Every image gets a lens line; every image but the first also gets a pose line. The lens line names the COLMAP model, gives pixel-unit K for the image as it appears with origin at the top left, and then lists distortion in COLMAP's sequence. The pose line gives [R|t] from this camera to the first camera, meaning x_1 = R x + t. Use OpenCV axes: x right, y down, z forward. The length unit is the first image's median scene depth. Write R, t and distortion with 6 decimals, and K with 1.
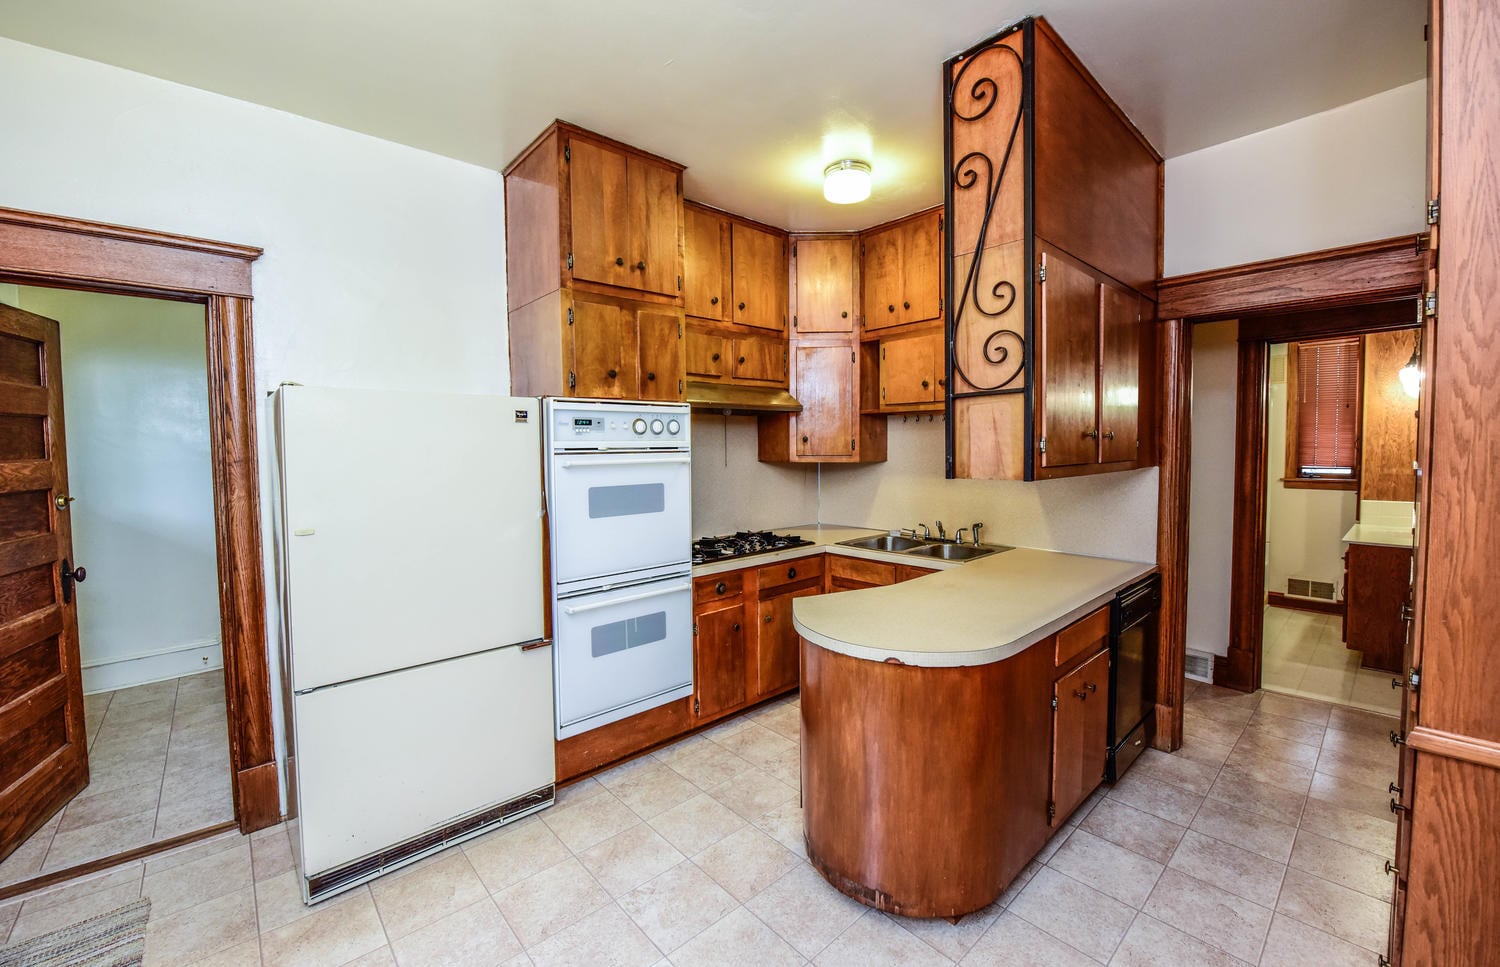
lens RADIAL K [[605.6, 0, 750.6], [0, 605.6, 469.4], [0, 0, 1]] dist [-0.036205, 0.000165]
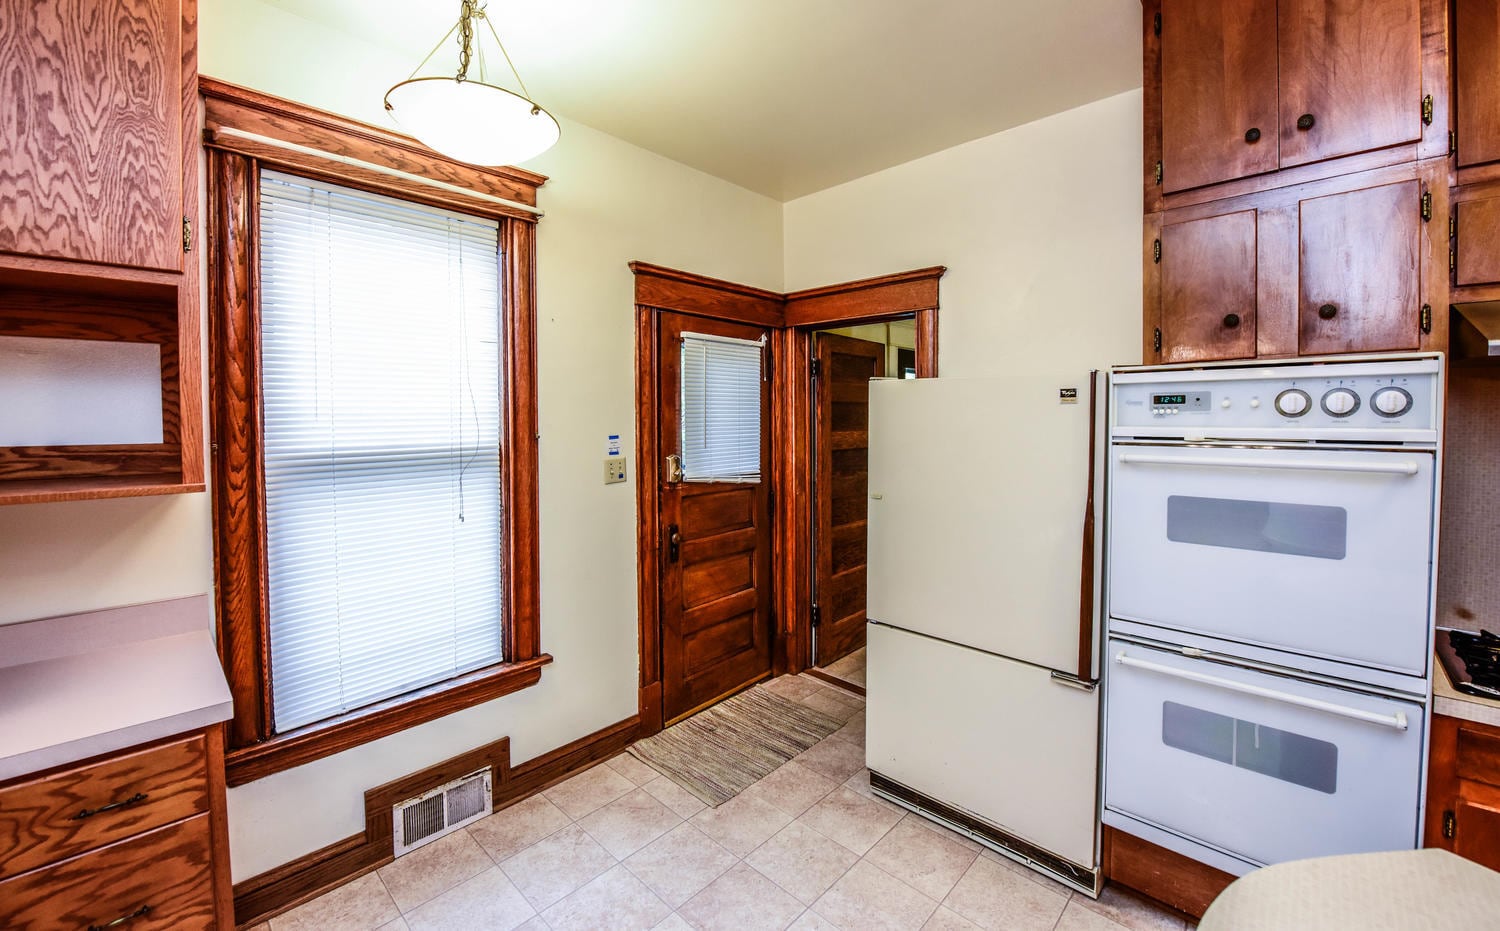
lens RADIAL K [[580.1, 0, 744.2], [0, 580.1, 435.0], [0, 0, 1]] dist [-0.029979, -0.000077]
pose [[0.069865, 0.034405, -0.996963, 0.336420], [-0.044183, 0.998531, 0.031363, -0.036433], [0.996578, 0.041858, 0.071283, 0.472145]]
